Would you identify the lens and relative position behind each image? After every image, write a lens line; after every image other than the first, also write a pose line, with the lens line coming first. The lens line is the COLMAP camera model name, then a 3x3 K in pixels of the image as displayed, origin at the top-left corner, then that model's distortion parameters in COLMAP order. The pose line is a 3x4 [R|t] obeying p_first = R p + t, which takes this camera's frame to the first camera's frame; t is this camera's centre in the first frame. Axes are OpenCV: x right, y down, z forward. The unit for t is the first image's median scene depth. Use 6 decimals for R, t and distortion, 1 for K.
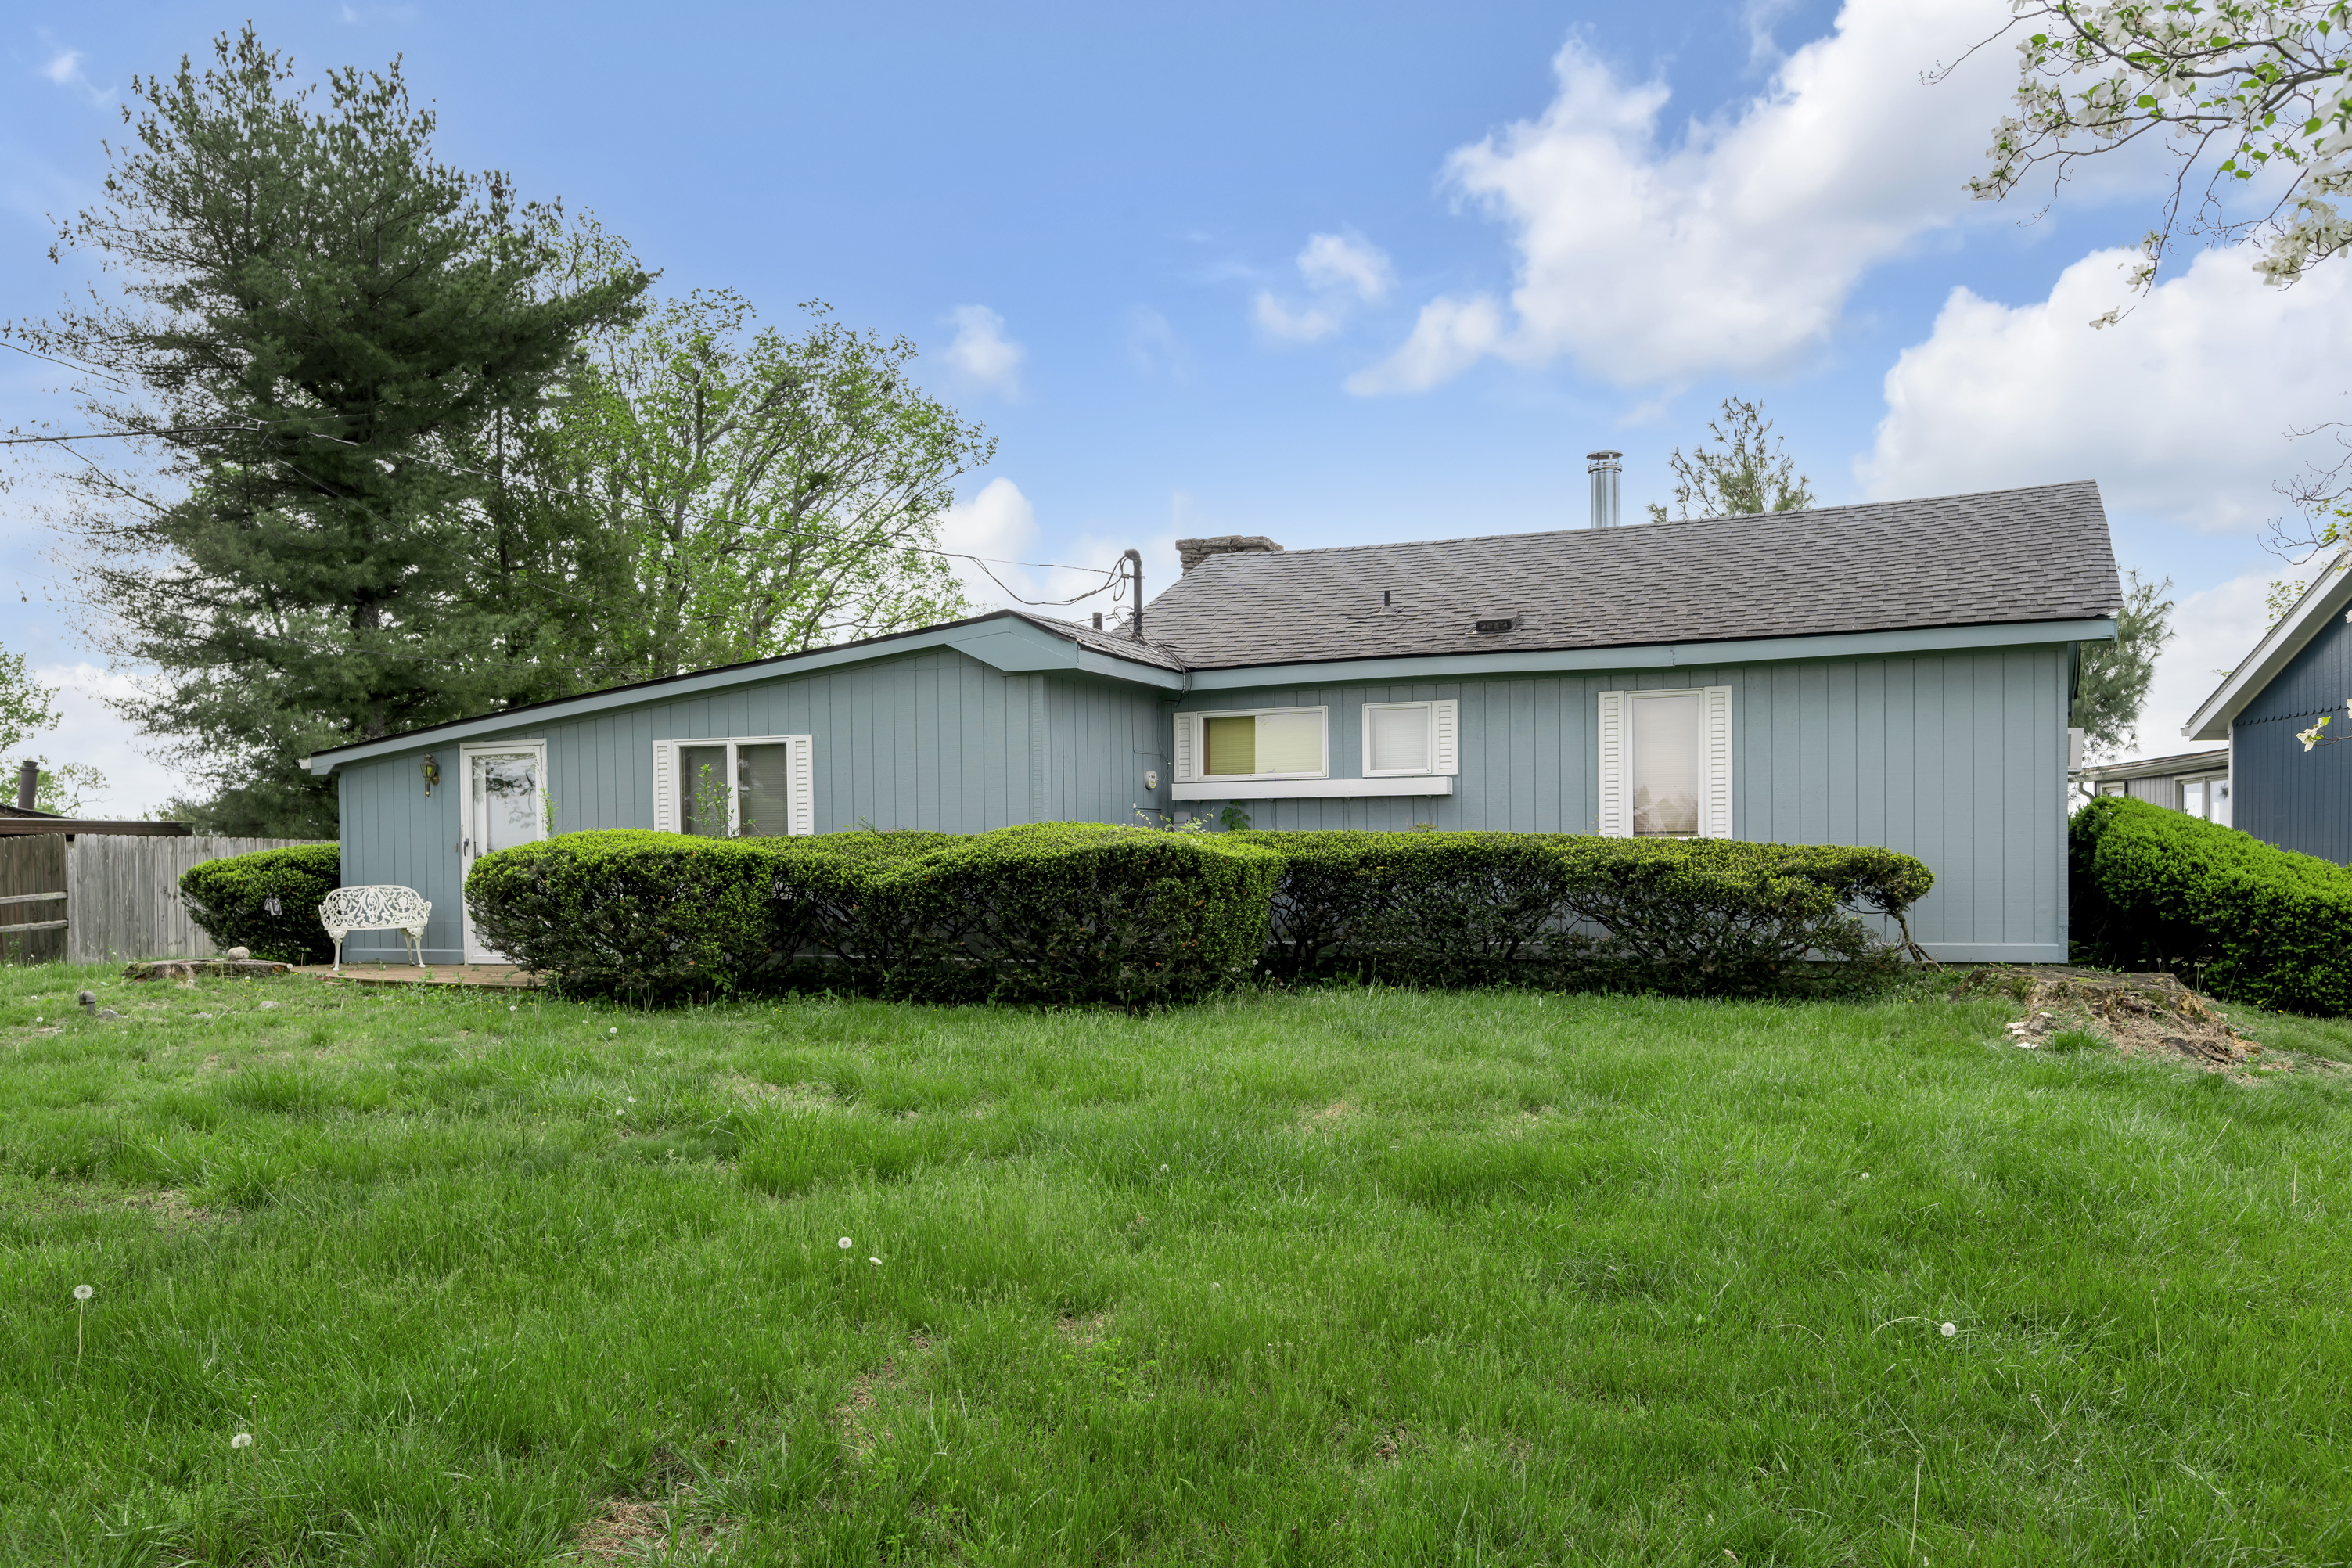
lens RADIAL K [[1796.4, 0, 1184.2], [0, 1796.4, 905.8], [0, 0, 1]] dist [-0.017302, 0.009793]
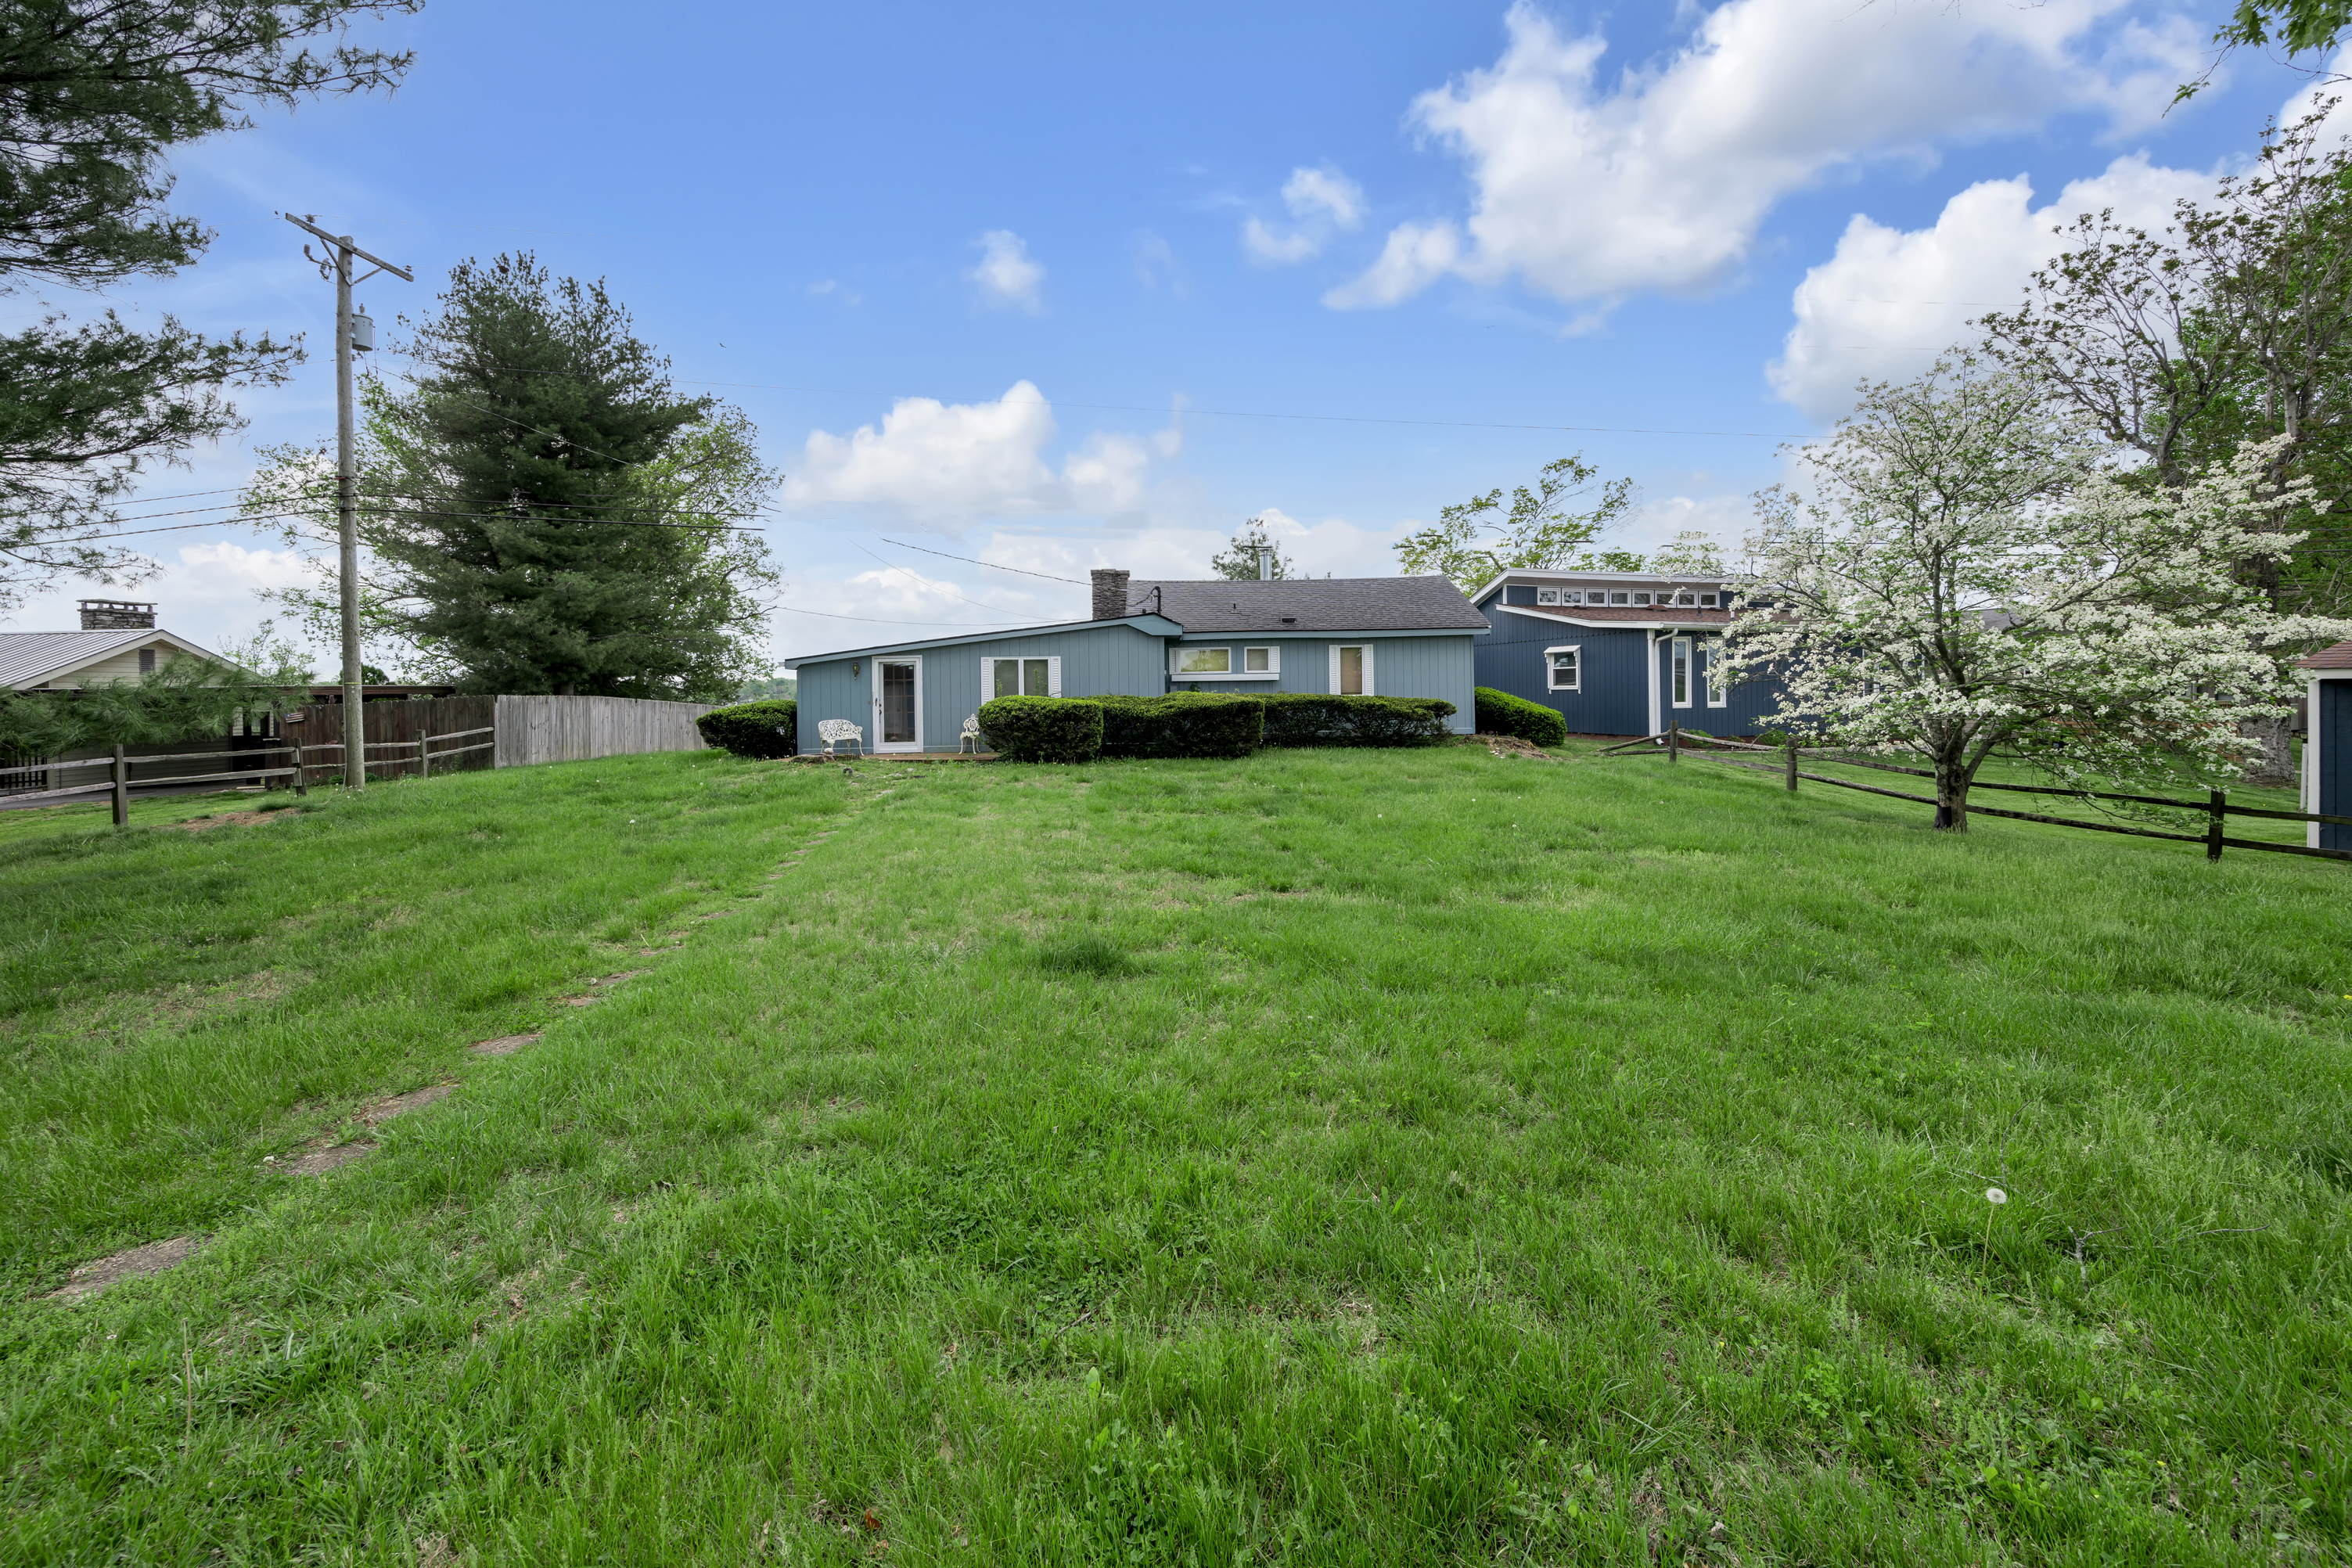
lens RADIAL K [[938.6, 0, 1177.6], [0, 938.6, 708.9], [0, 0, 1]] dist [0.012201, -0.000035]
pose [[0.903587, -0.013657, 0.428186, -0.569453], [0.018838, 0.999792, -0.007866, -0.007734], [-0.427990, 0.015173, 0.903656, -0.233557]]
